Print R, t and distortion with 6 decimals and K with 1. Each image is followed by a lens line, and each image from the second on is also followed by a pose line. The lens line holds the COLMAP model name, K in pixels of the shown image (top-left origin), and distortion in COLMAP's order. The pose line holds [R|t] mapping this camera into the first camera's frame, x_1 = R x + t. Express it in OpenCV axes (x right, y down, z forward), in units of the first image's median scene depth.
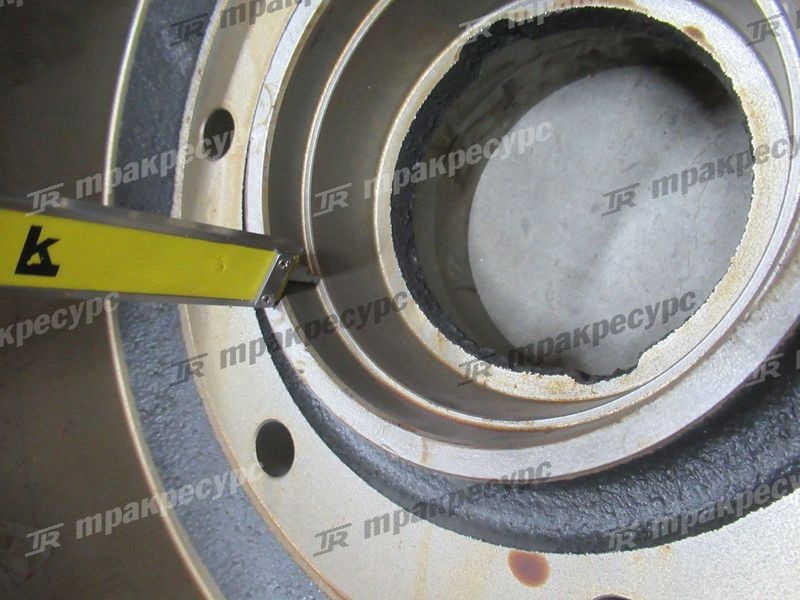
lens RADIAL K [[610.1, 0, 400.0], [0, 610.1, 296.7], [0, 0, 1]] dist [0.021514, -0.013364]
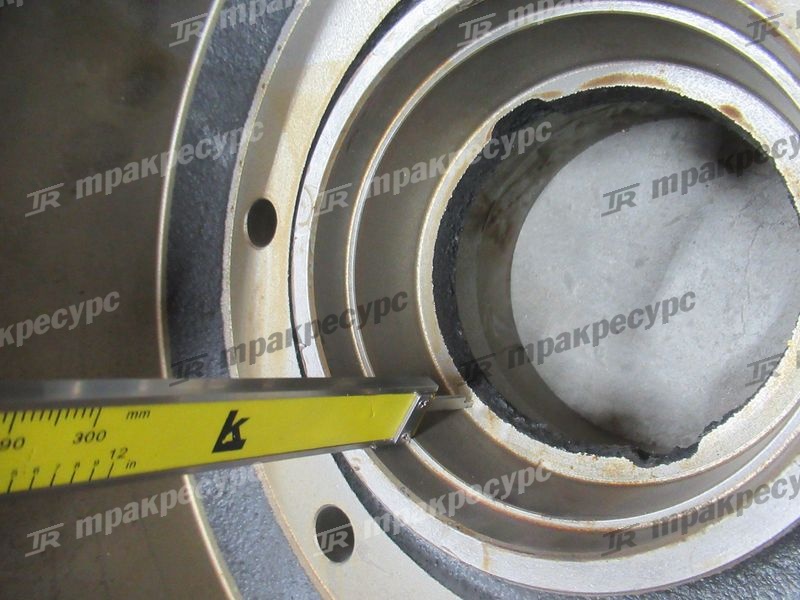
lens RADIAL K [[610.1, 0, 400.0], [0, 610.1, 296.7], [0, 0, 1]] dist [0.021514, -0.013364]
pose [[0.995582, -0.064782, -0.067966, -0.002092], [0.063362, 0.997729, -0.022849, -0.103354], [0.069292, 0.018442, 0.997426, -0.011515]]
